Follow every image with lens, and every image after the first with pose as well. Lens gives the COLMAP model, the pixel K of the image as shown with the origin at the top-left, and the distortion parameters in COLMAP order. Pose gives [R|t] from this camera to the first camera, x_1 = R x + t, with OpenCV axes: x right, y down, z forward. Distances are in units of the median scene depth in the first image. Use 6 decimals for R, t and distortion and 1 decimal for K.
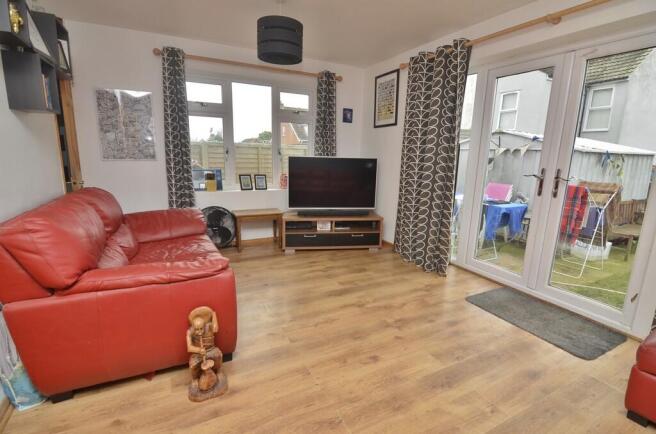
lens RADIAL K [[316.0, 0, 329.7], [0, 316.0, 218.1], [0, 0, 1]] dist [-0.004924, -0.000974]
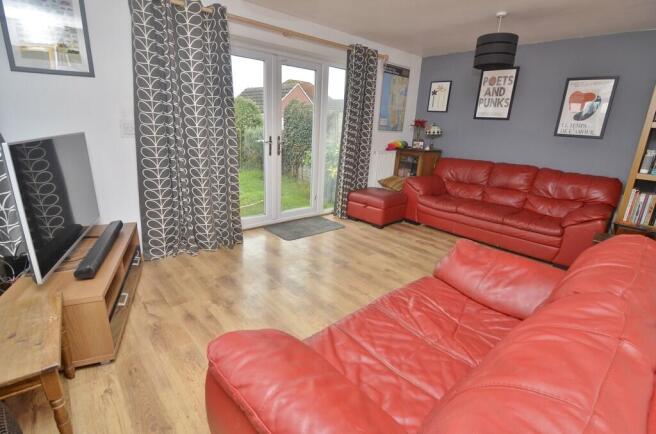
lens RADIAL K [[316.0, 0, 328.9], [0, 316.0, 217.6], [0, 0, 1]] dist [-0.004924, -0.000974]
pose [[-0.250902, -0.299815, 0.920412, -0.805604], [0.152677, 0.926670, 0.343472, -0.262619], [-0.955896, 0.226703, -0.186729, 1.079189]]
